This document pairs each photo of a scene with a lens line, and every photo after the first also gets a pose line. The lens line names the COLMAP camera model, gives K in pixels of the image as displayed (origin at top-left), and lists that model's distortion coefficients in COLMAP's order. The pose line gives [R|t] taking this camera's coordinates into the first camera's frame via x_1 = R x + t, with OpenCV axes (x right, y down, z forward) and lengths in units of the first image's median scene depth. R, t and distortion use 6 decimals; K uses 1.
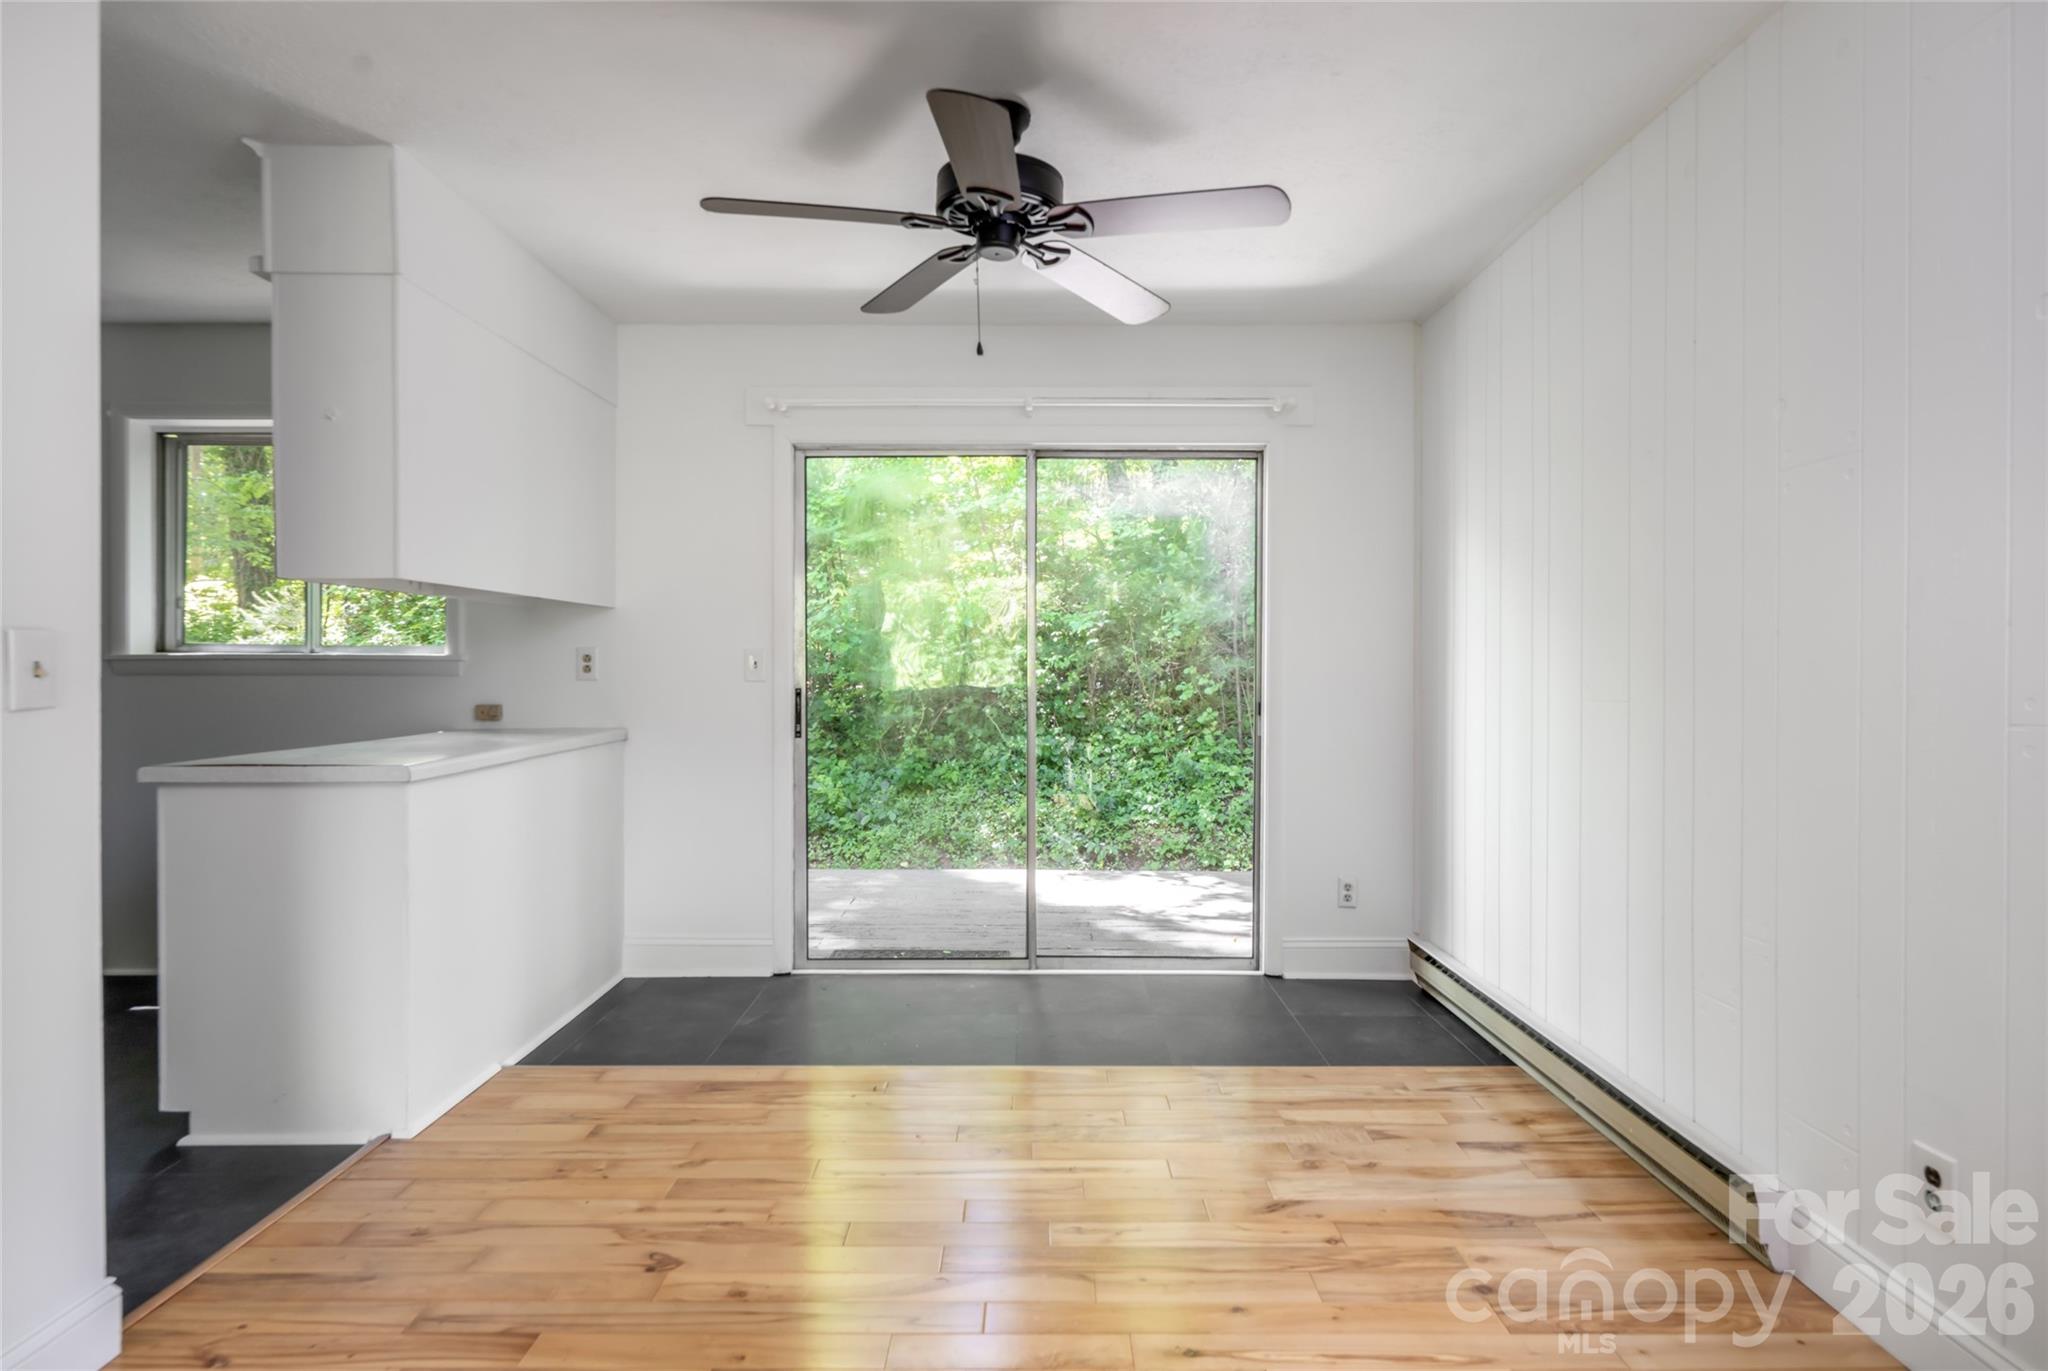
lens RADIAL K [[1054.1, 0, 1029.2], [0, 1054.1, 669.9], [0, 0, 1]] dist [-0.014949, 0.000156]
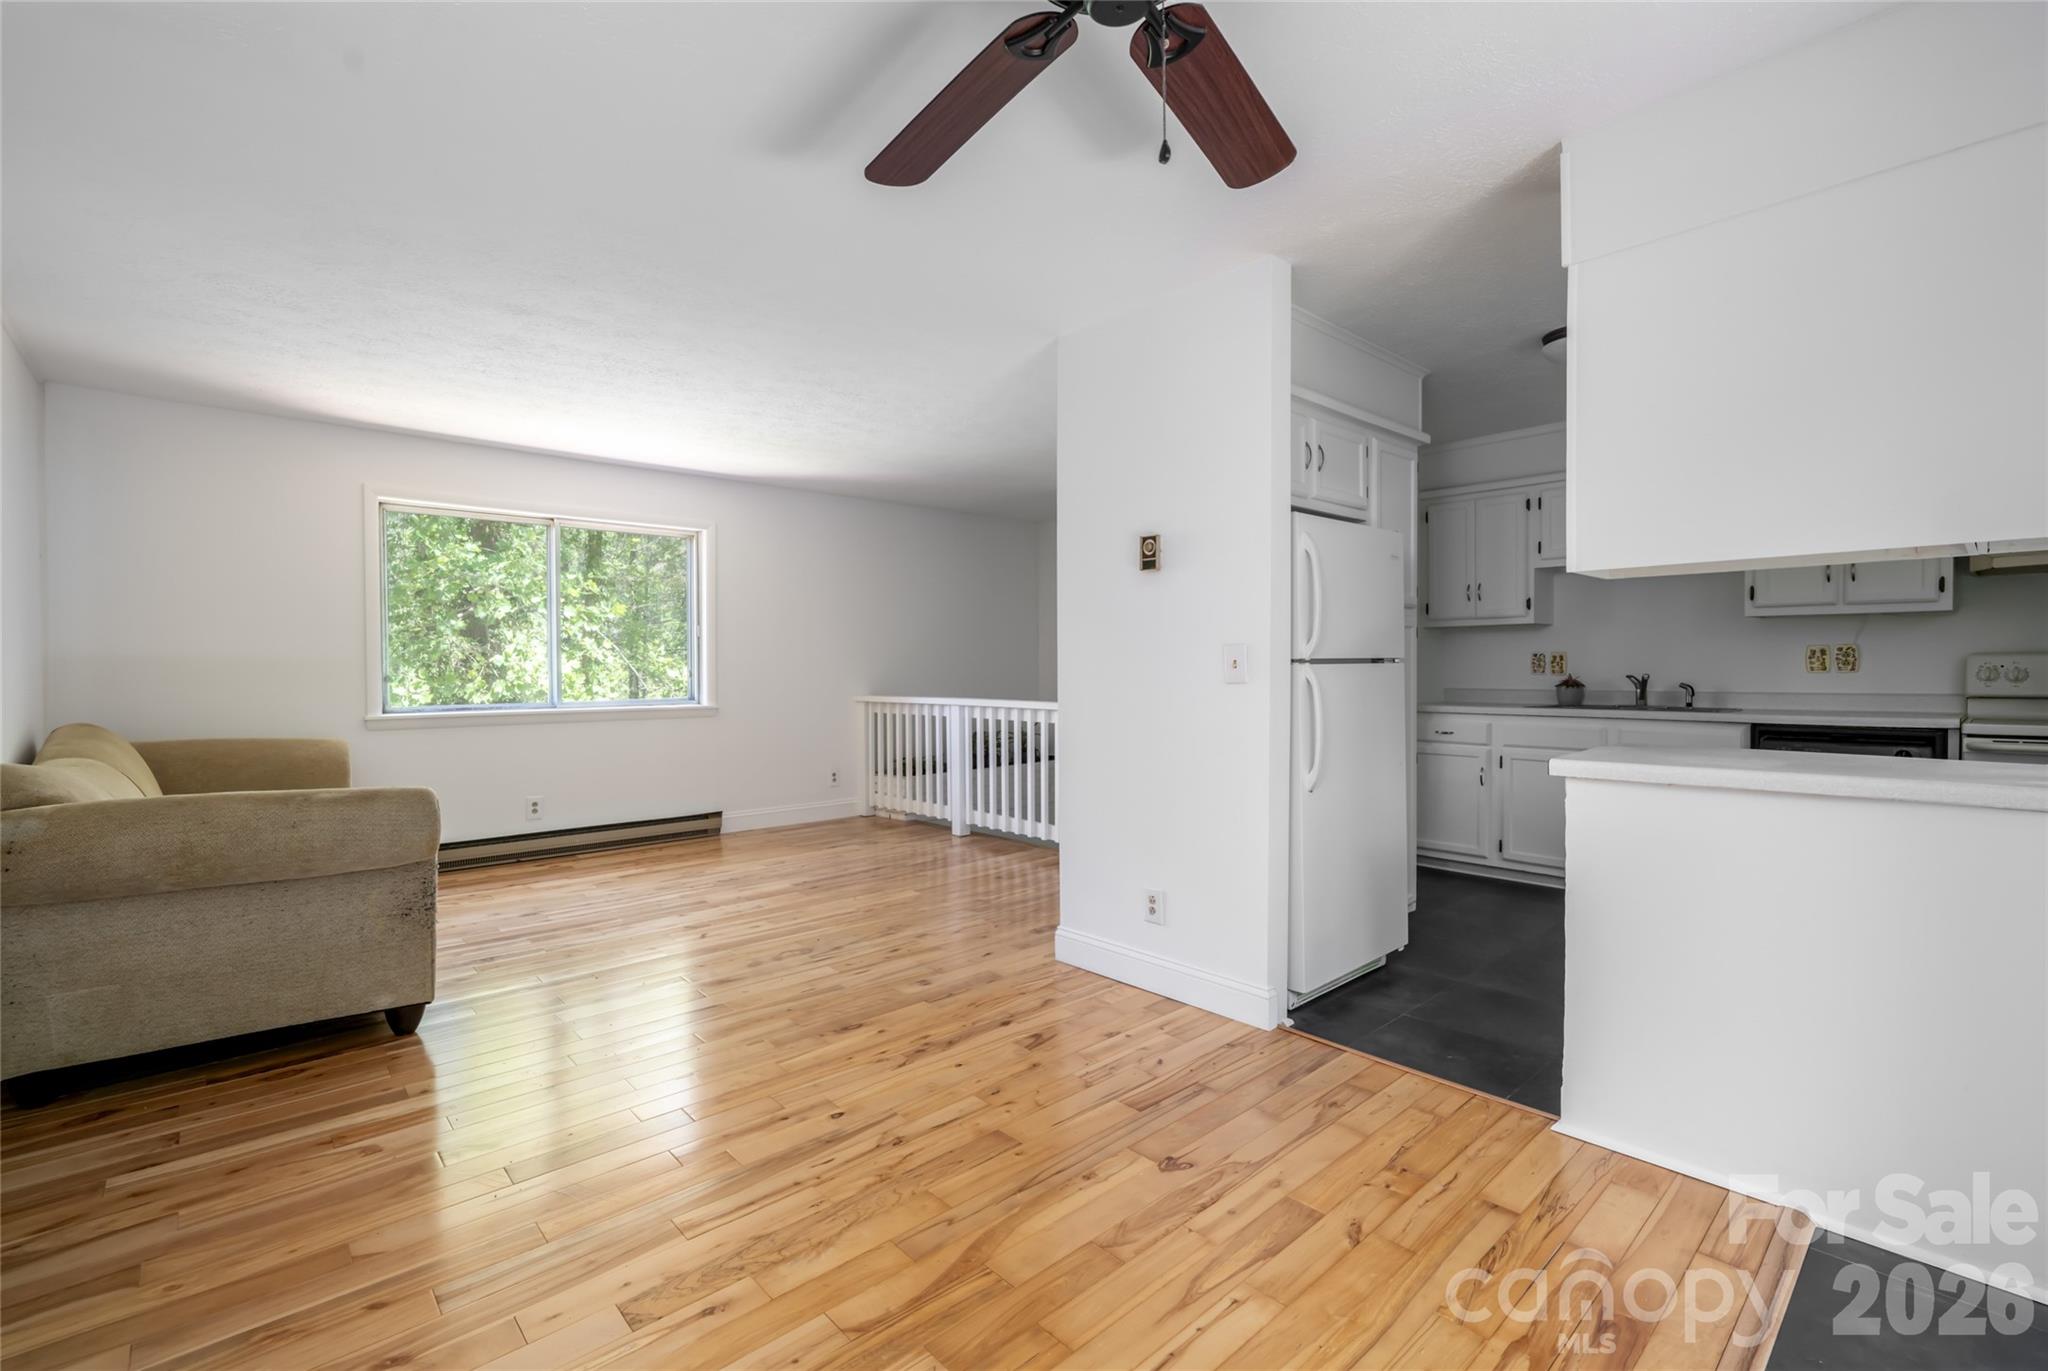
lens RADIAL K [[899.4, 0, 1024.0], [0, 899.4, 685.5], [0, 0, 1]] dist [-0.001761, -0.000169]
pose [[-0.735210, 0.019977, -0.677545, 0.165722], [0.003865, 0.999673, 0.025281, -0.001358], [0.677828, 0.015968, -0.735047, 0.592442]]
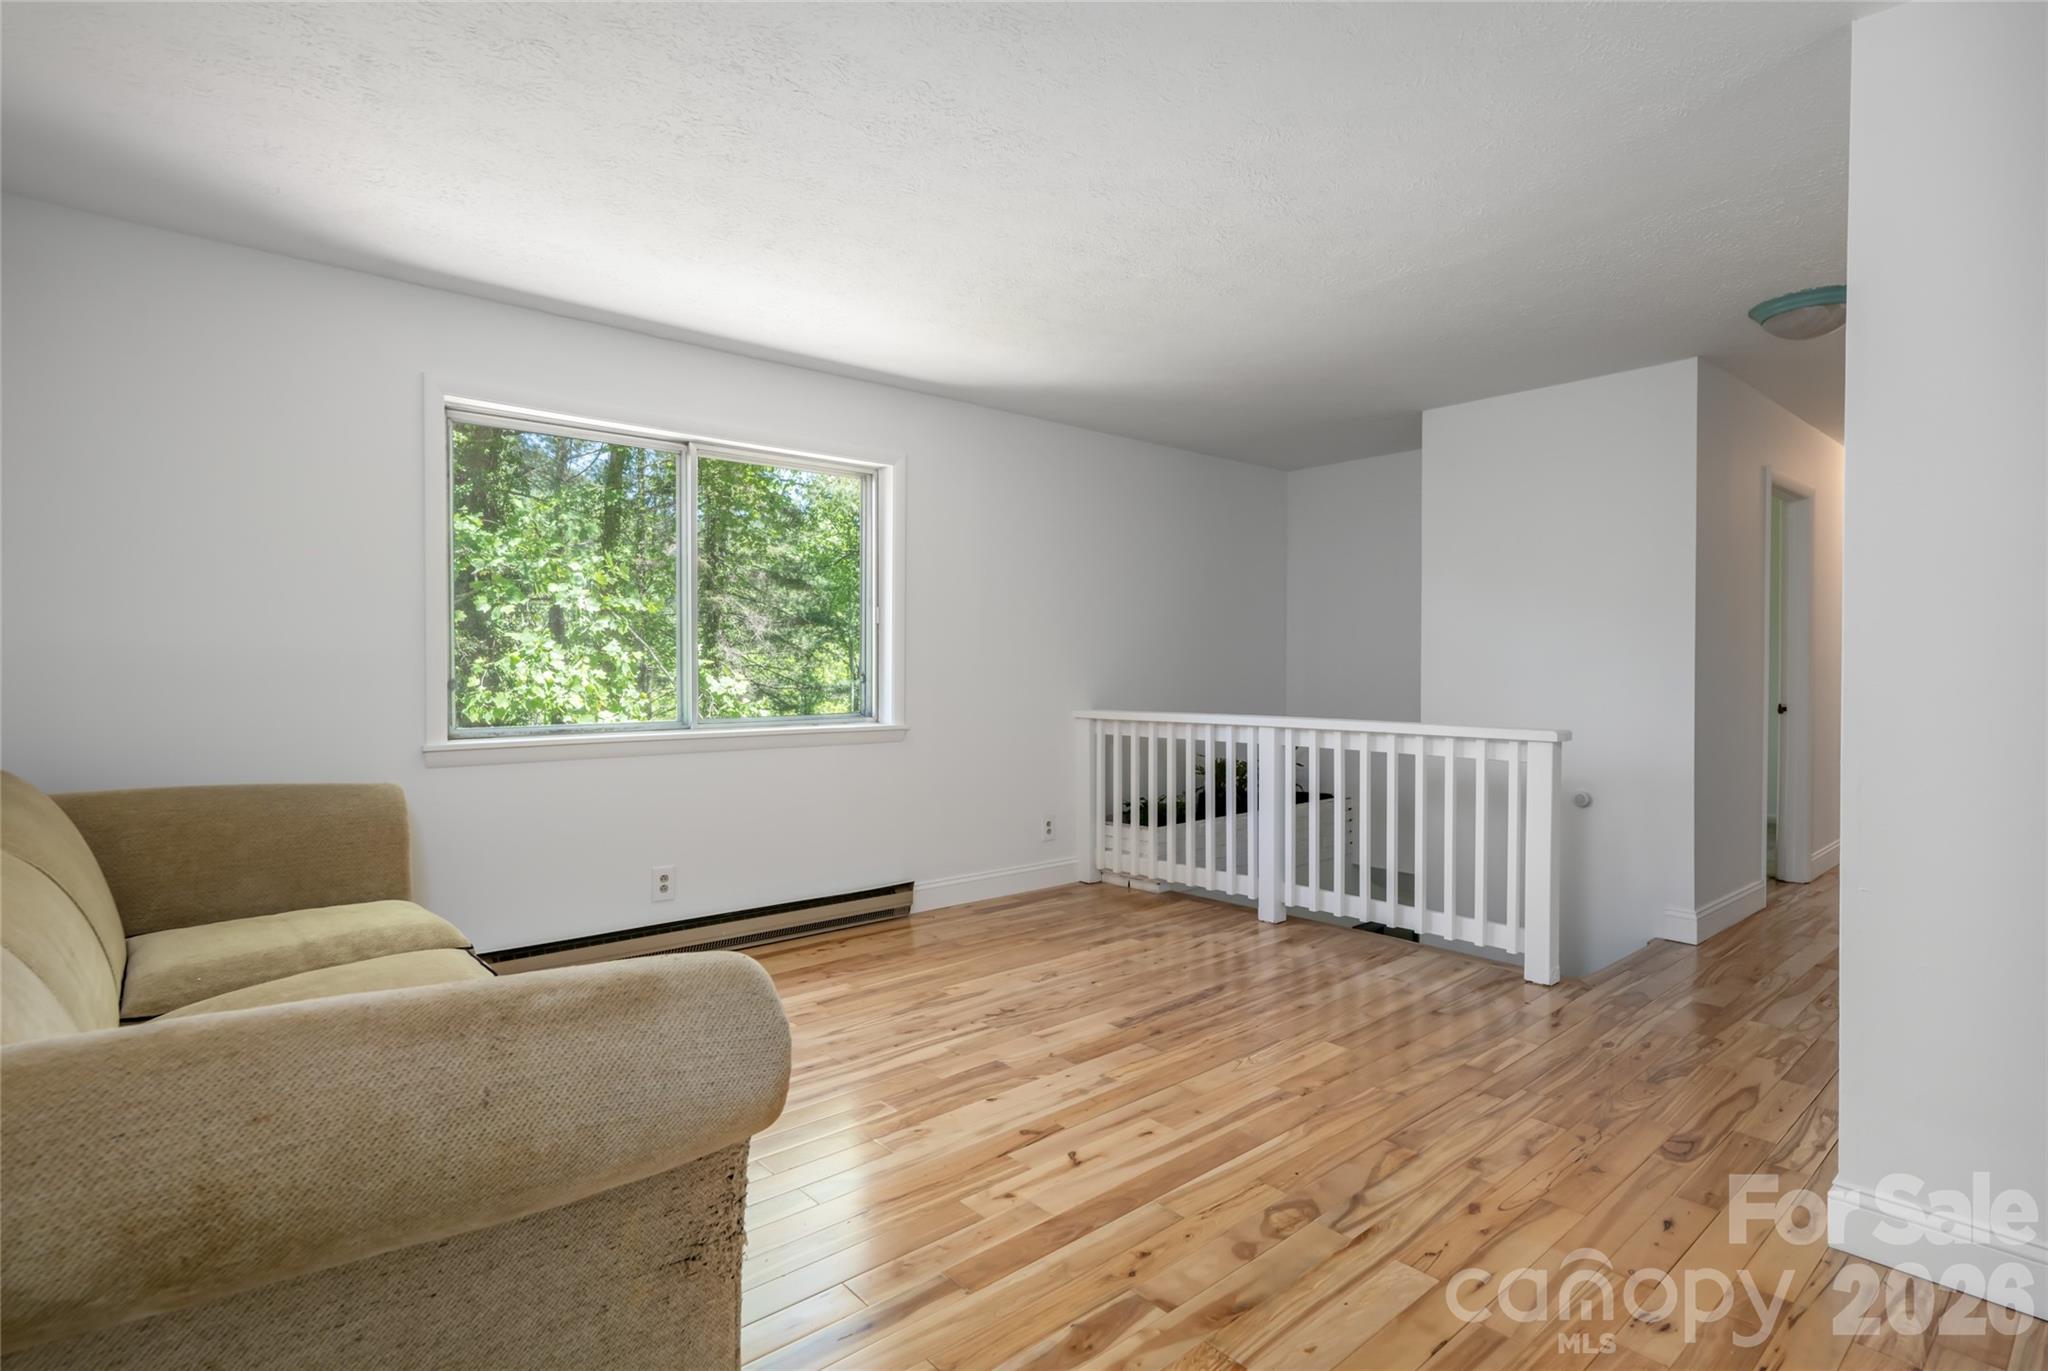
lens RADIAL K [[1016.5, 0, 1024.0], [0, 1016.5, 685.5], [0, 0, 1]] dist [0.000404, 0.000367]
pose [[-0.750499, 0.014270, -0.660718, 0.179027], [0.000262, 0.999773, 0.021294, -0.001151], [0.660872, 0.015808, -0.750332, 0.224178]]
